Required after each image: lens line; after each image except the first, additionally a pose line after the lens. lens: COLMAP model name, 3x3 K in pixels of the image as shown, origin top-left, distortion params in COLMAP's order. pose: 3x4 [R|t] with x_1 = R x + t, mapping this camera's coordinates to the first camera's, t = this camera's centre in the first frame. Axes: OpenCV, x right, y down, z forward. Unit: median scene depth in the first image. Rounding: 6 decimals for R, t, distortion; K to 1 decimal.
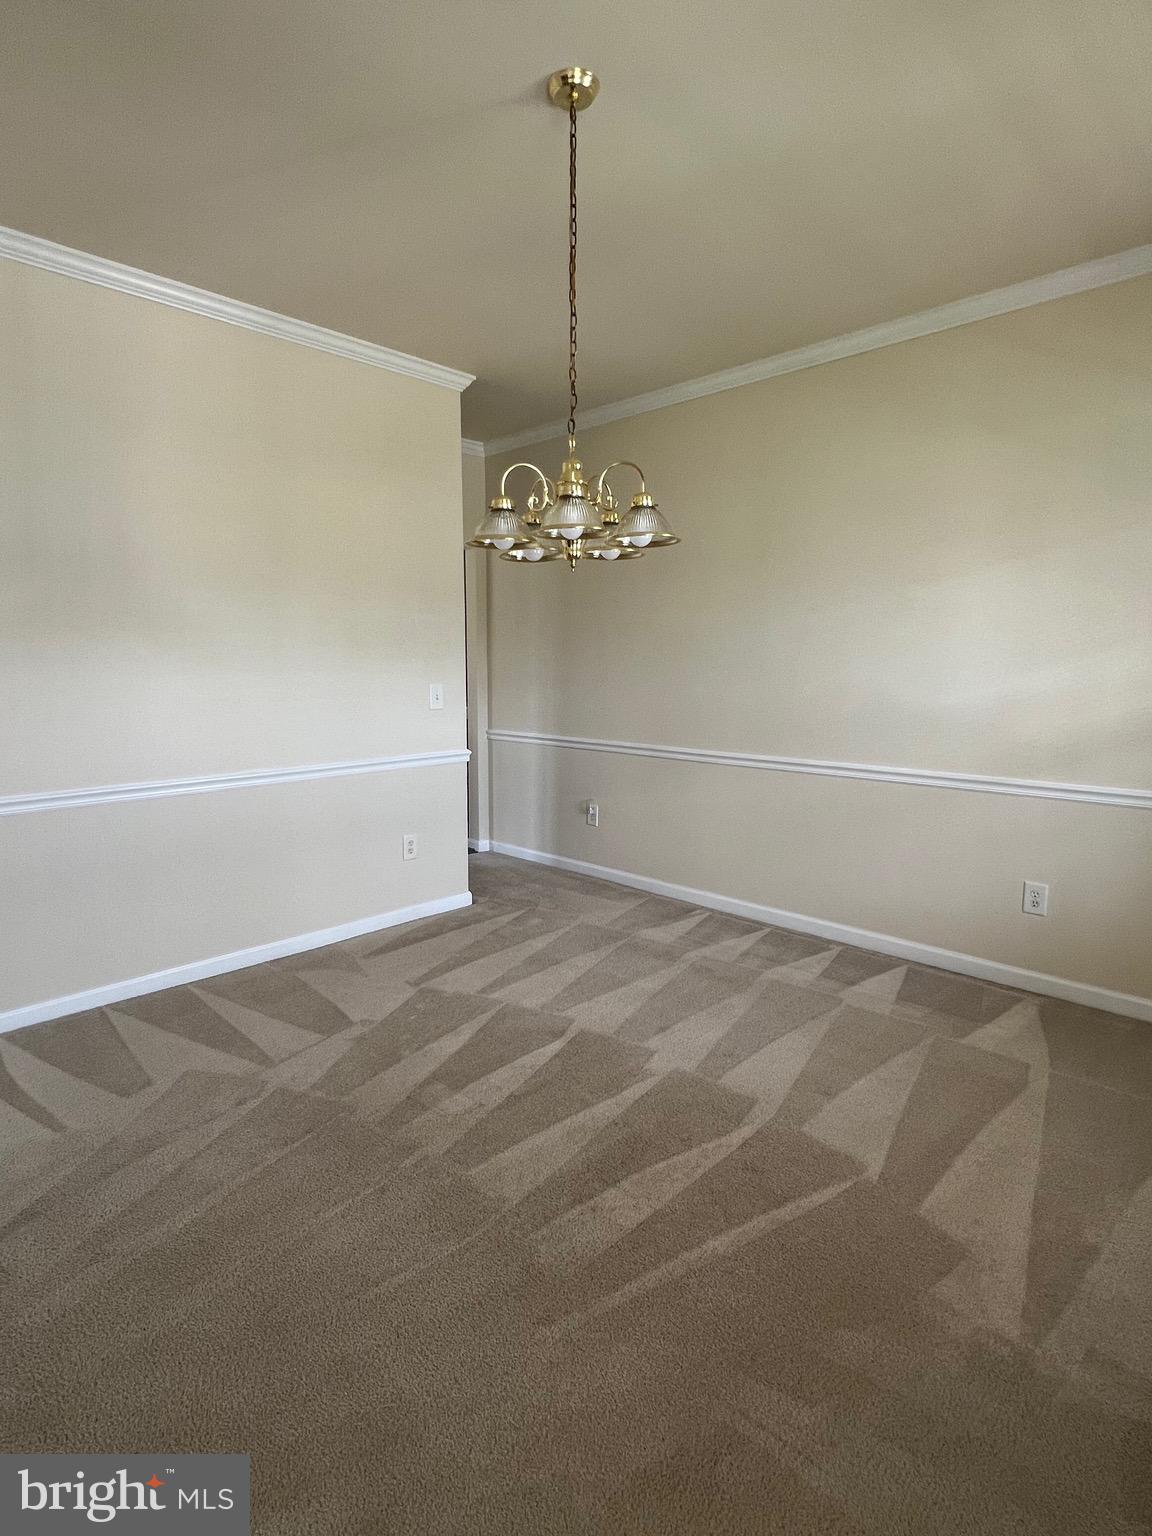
lens RADIAL K [[794.0, 0, 576.0], [0, 794.0, 768.0], [0, 0, 1]] dist [-0.005447, -0.000523]
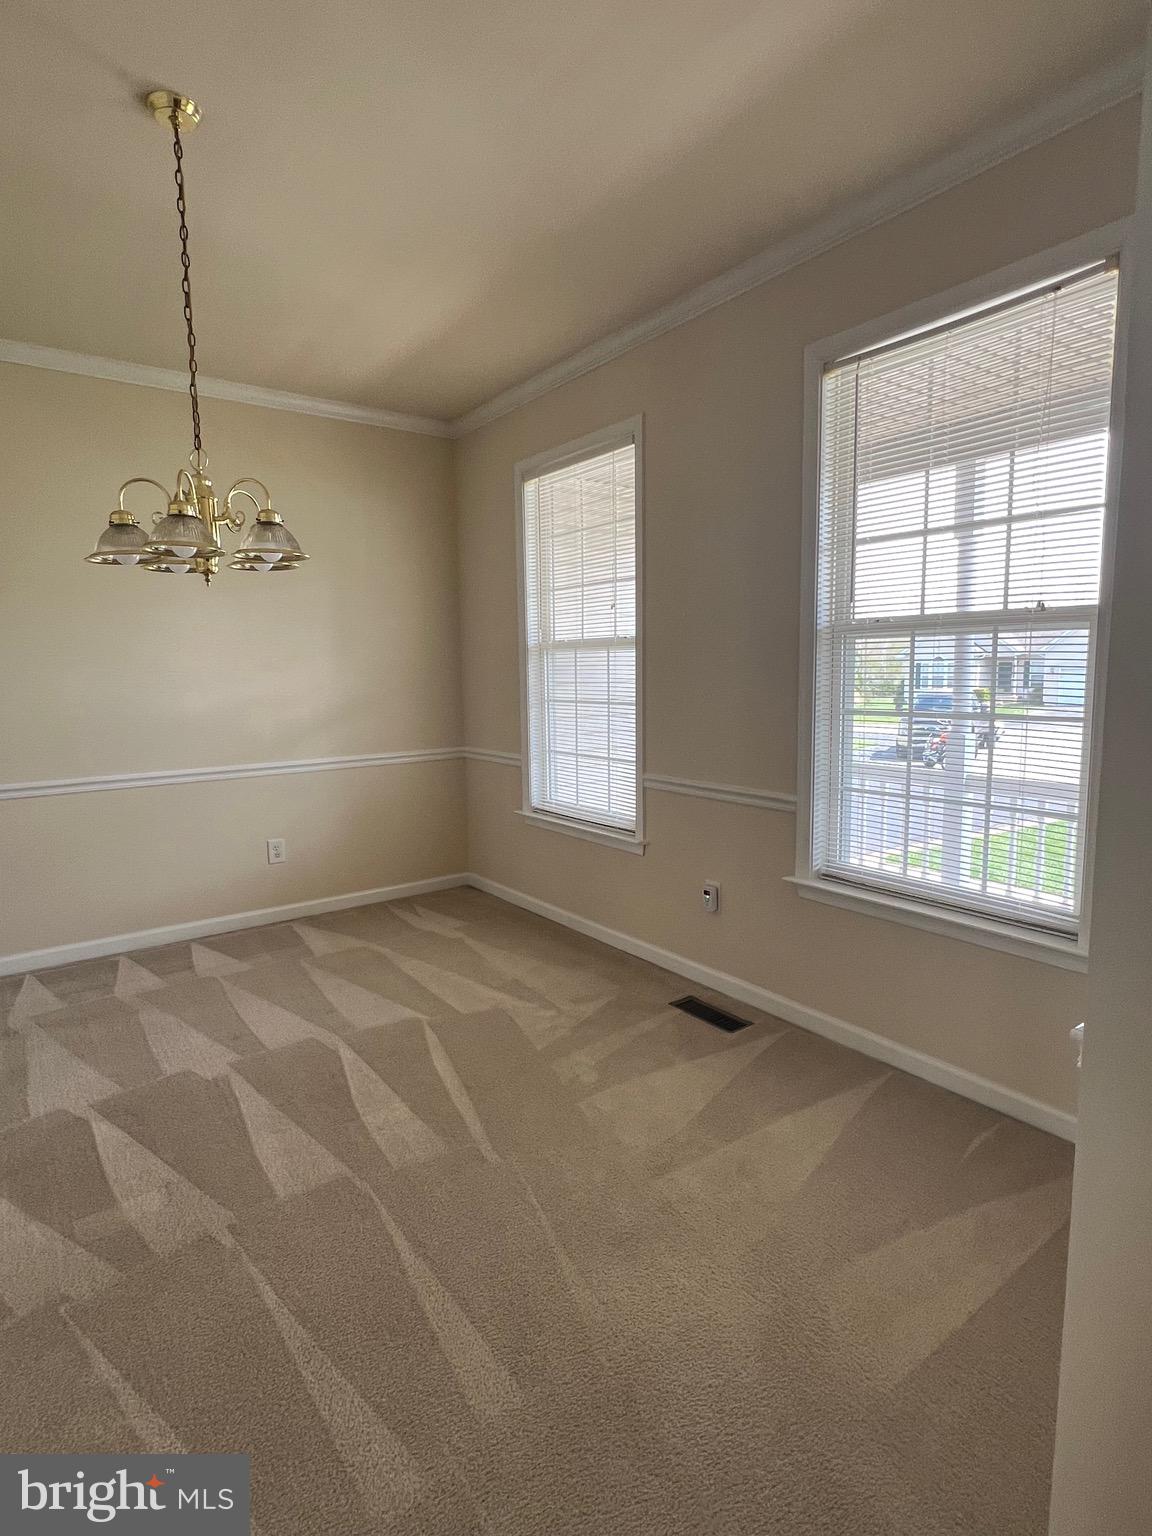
lens RADIAL K [[794.0, 0, 576.0], [0, 794.0, 768.0], [0, 0, 1]] dist [-0.005447, -0.000523]
pose [[0.161234, -0.127061, 0.978703, -0.654726], [0.145472, 0.983905, 0.103771, -0.039217], [-0.976136, 0.125642, 0.177123, 0.272862]]
